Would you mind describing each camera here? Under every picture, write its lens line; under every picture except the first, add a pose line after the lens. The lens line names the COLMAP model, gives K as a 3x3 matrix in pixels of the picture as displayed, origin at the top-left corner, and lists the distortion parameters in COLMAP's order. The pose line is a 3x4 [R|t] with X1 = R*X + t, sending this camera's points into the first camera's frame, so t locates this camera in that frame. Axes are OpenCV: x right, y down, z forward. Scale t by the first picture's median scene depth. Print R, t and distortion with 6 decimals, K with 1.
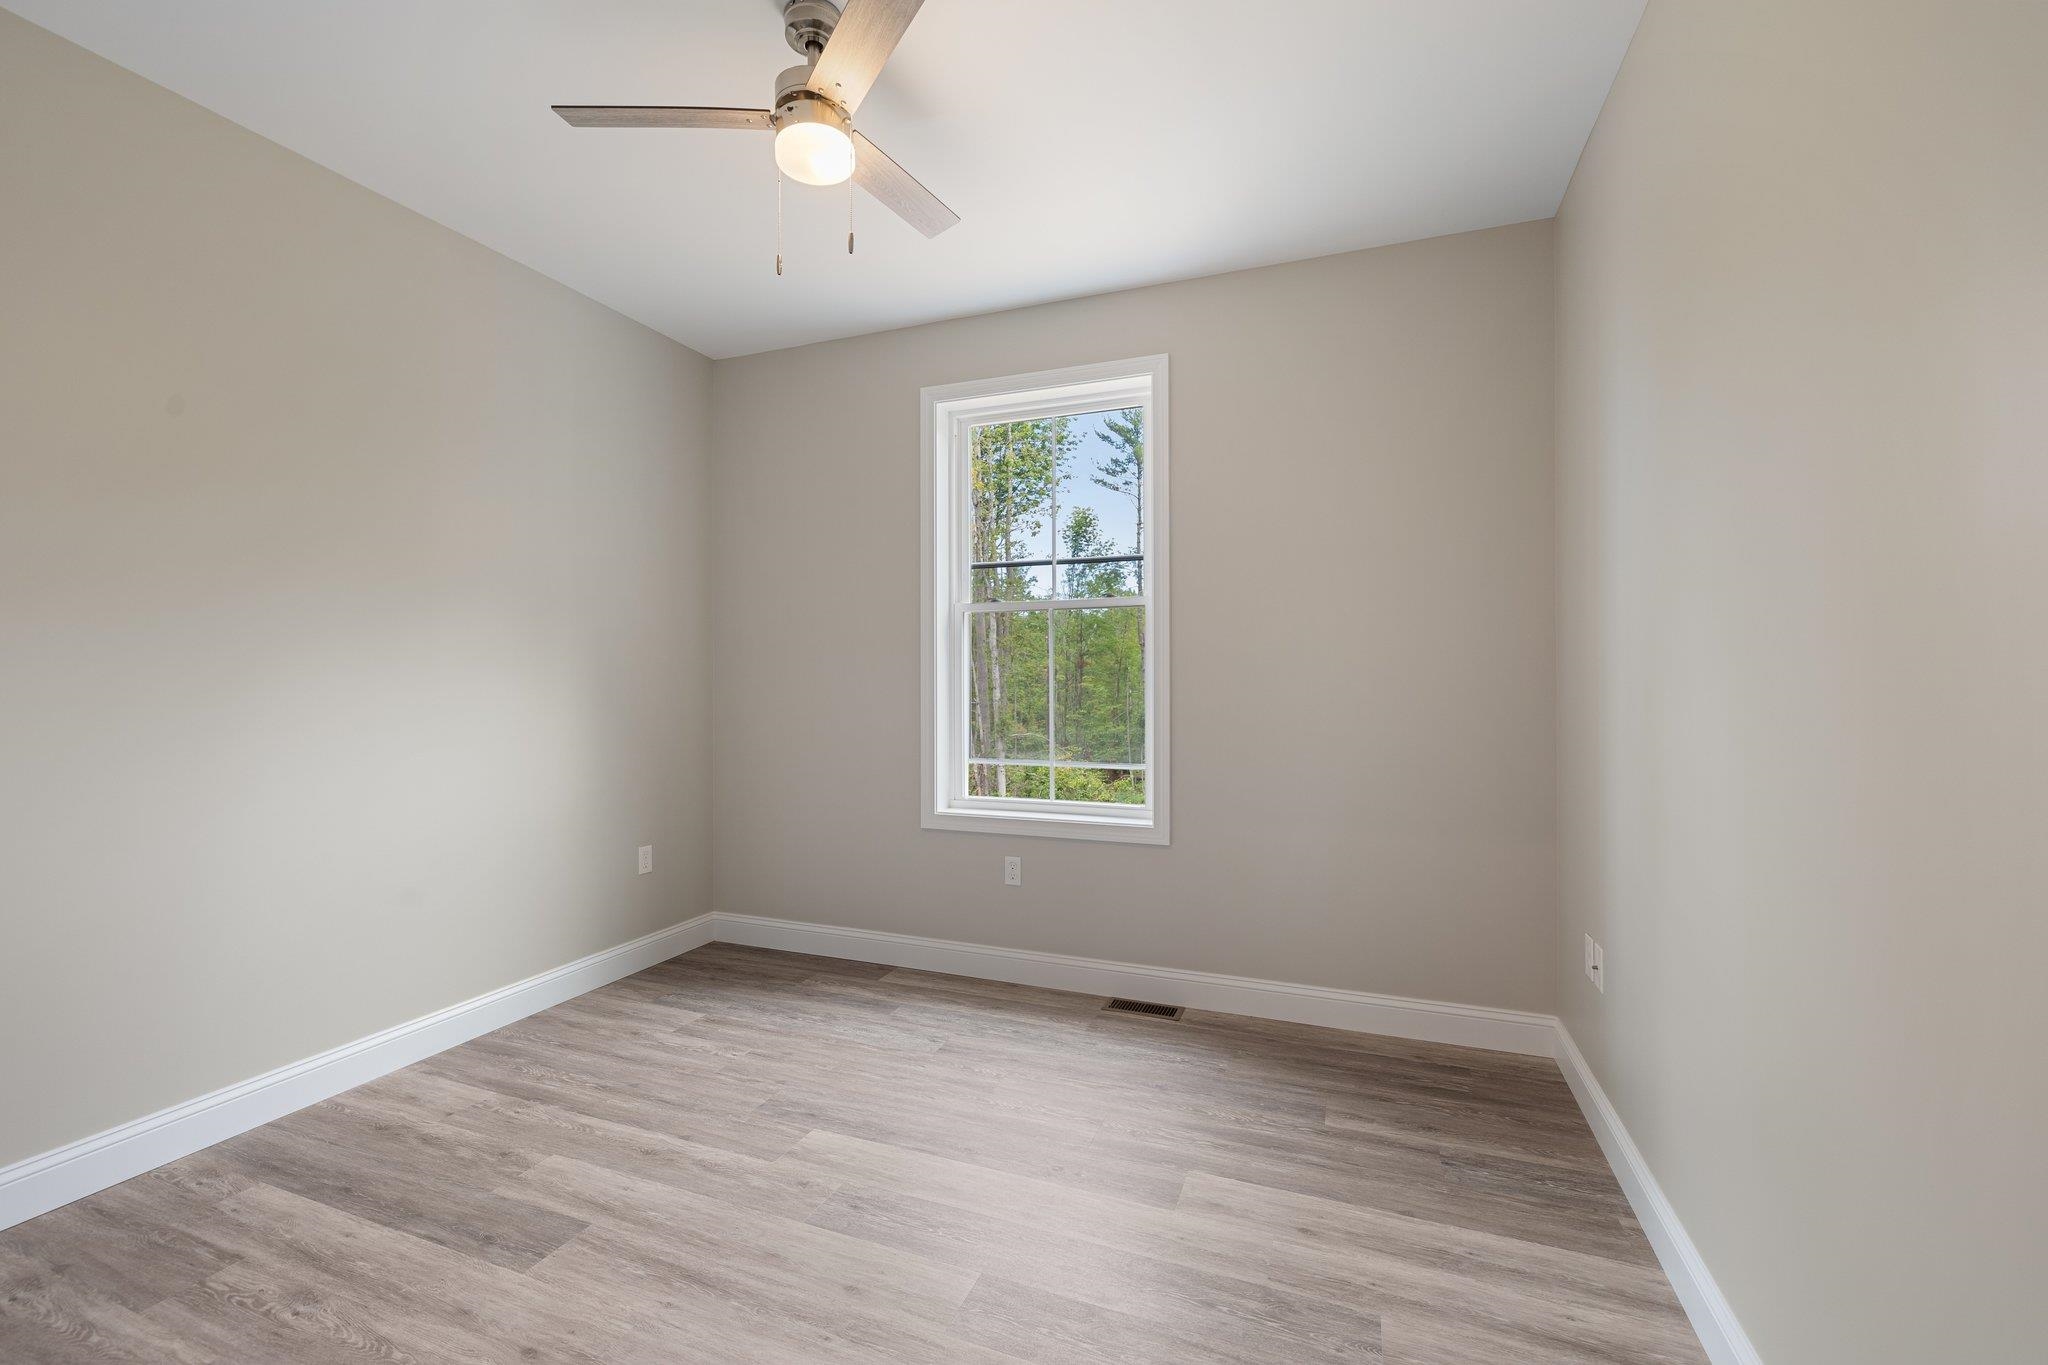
lens RADIAL K [[857.4, 0, 1018.9], [0, 857.4, 648.3], [0, 0, 1]] dist [-0.000920, -0.000023]
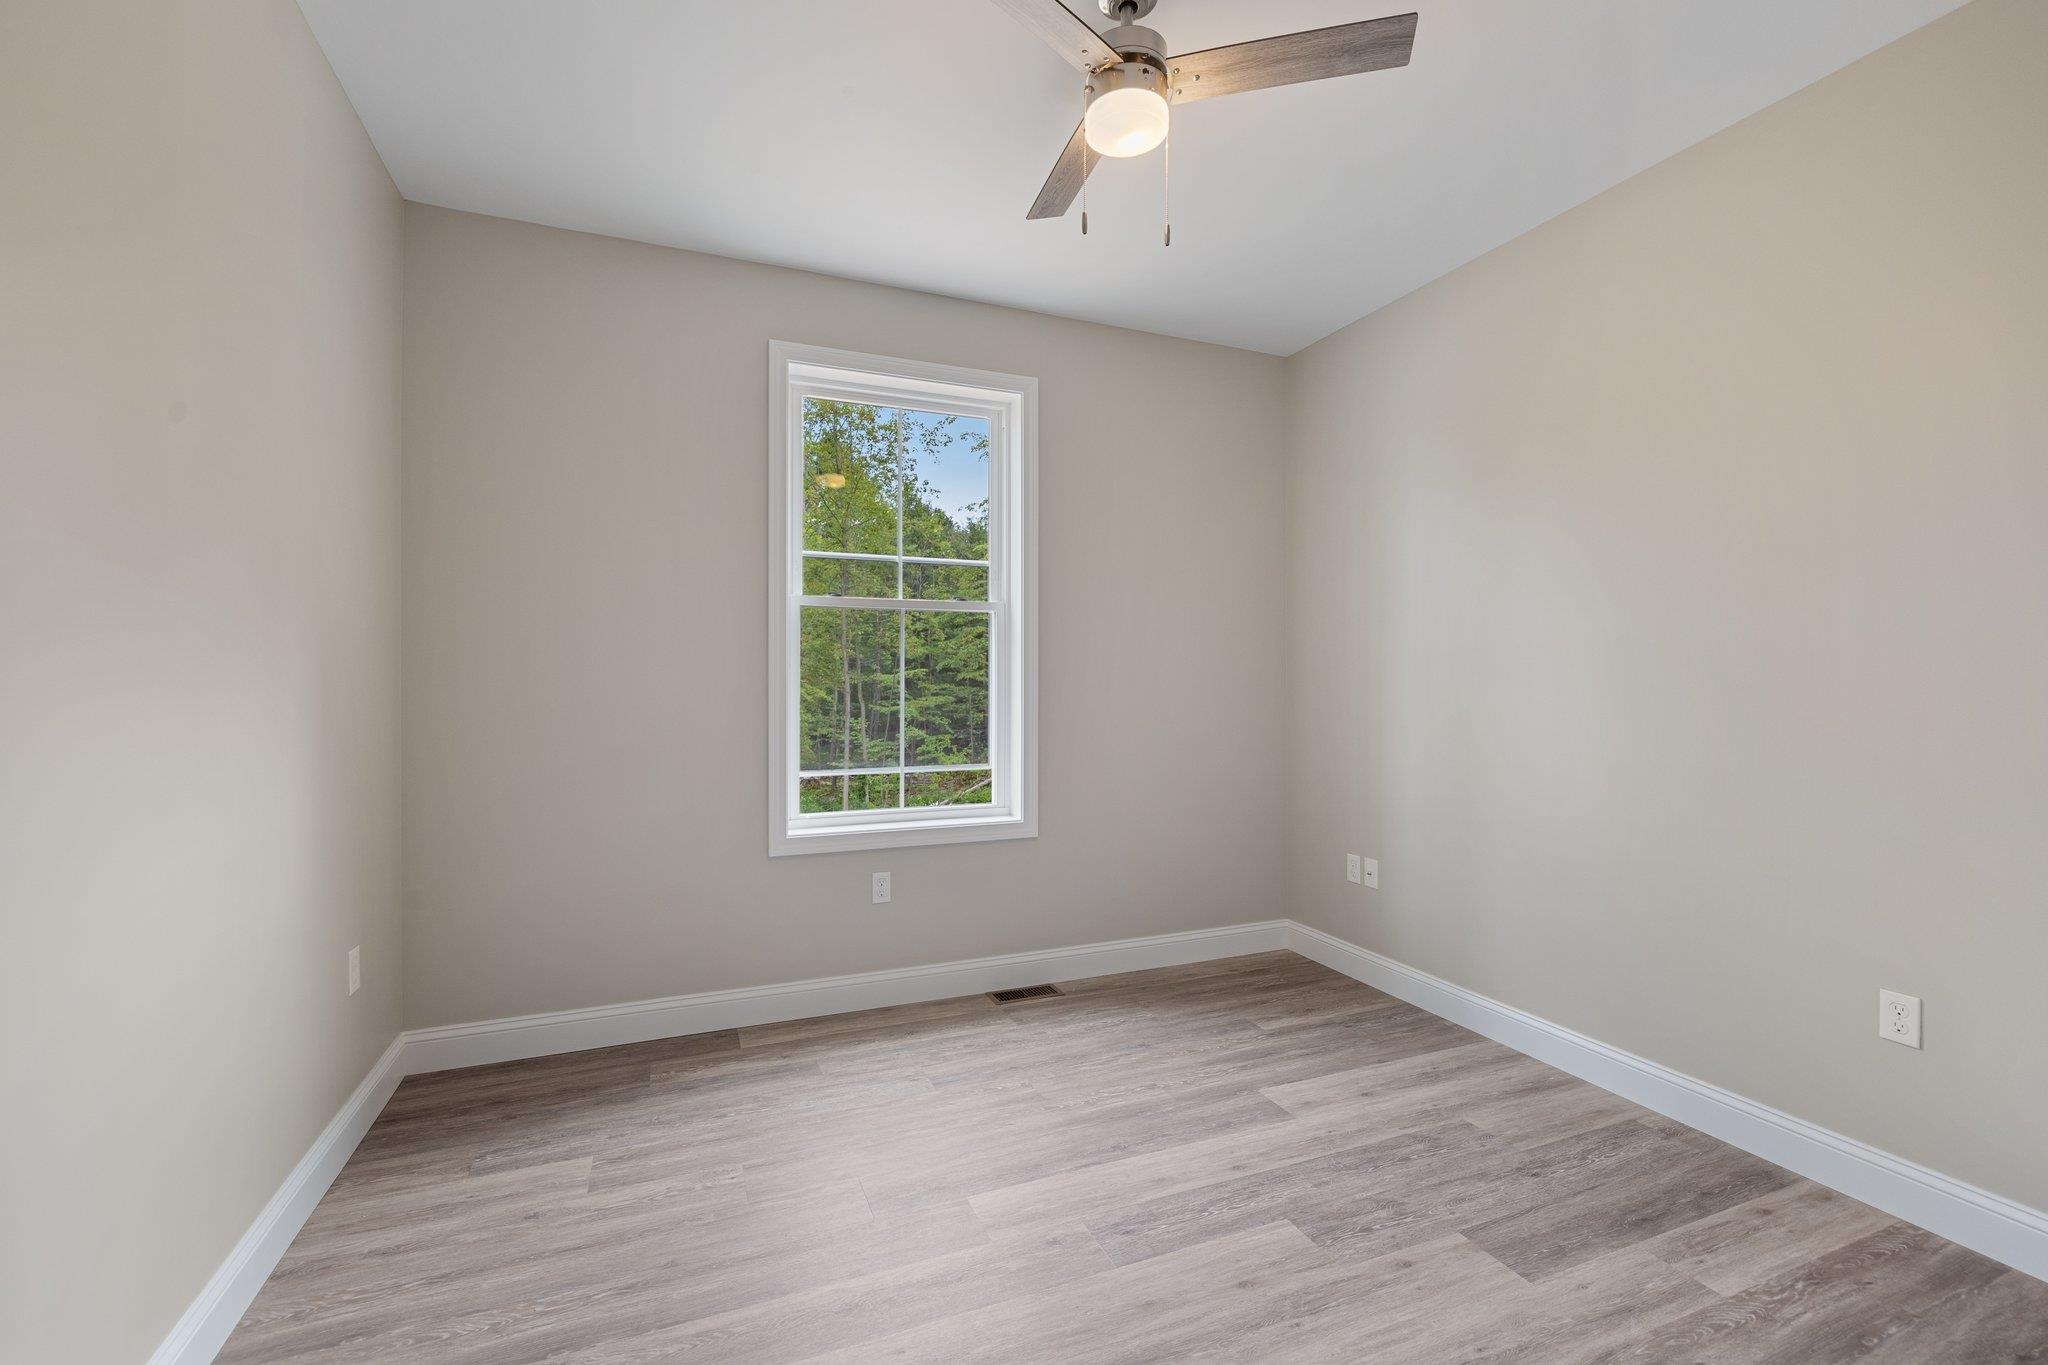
lens RADIAL K [[857.4, 0, 1007.9], [0, 857.4, 656.2], [0, 0, 1]] dist [-0.000920, -0.000023]
pose [[0.723109, 0.019597, 0.690456, -0.689231], [-0.027913, 0.999610, 0.000862, 0.003300], [-0.690170, -0.019896, 0.723374, 0.289082]]
